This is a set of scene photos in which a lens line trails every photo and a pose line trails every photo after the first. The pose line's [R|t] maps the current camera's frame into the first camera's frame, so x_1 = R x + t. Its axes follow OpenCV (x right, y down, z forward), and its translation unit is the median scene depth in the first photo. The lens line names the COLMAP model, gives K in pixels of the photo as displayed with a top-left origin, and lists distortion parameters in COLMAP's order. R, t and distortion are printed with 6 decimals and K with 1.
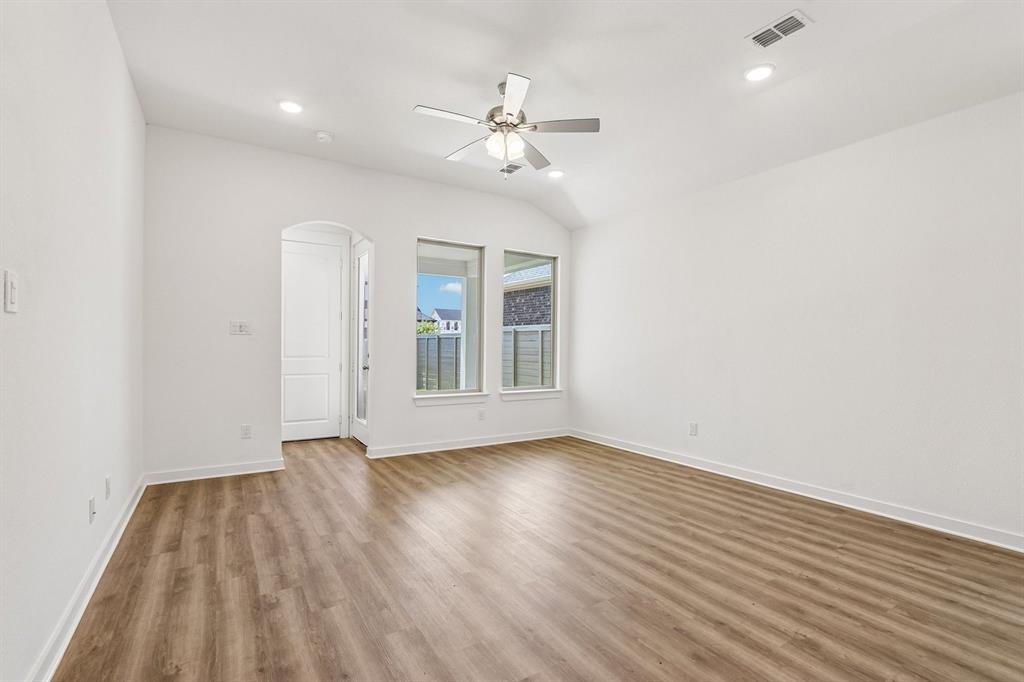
lens RADIAL K [[474.3, 0, 514.4], [0, 474.3, 346.4], [0, 0, 1]] dist [-0.009067, 0.000622]
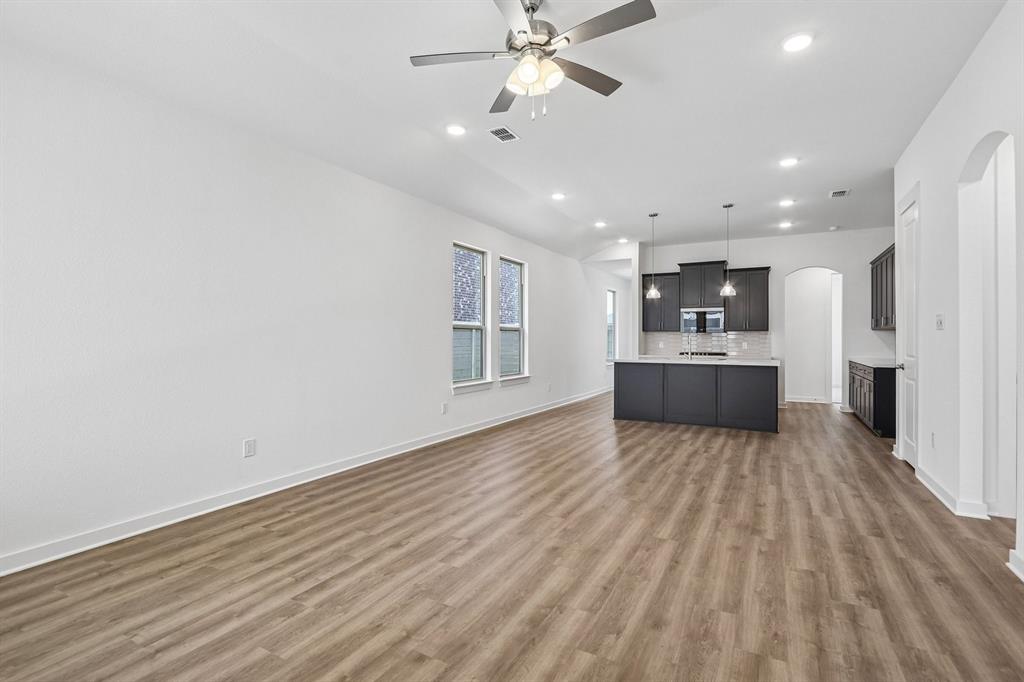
lens RADIAL K [[474.3, 0, 514.4], [0, 474.3, 346.4], [0, 0, 1]] dist [-0.009067, 0.000622]
pose [[-0.482900, -0.023321, 0.875365, -0.632515], [-0.005102, 0.999703, 0.023819, -0.008898], [-0.875661, 0.007036, -0.482875, 1.323834]]
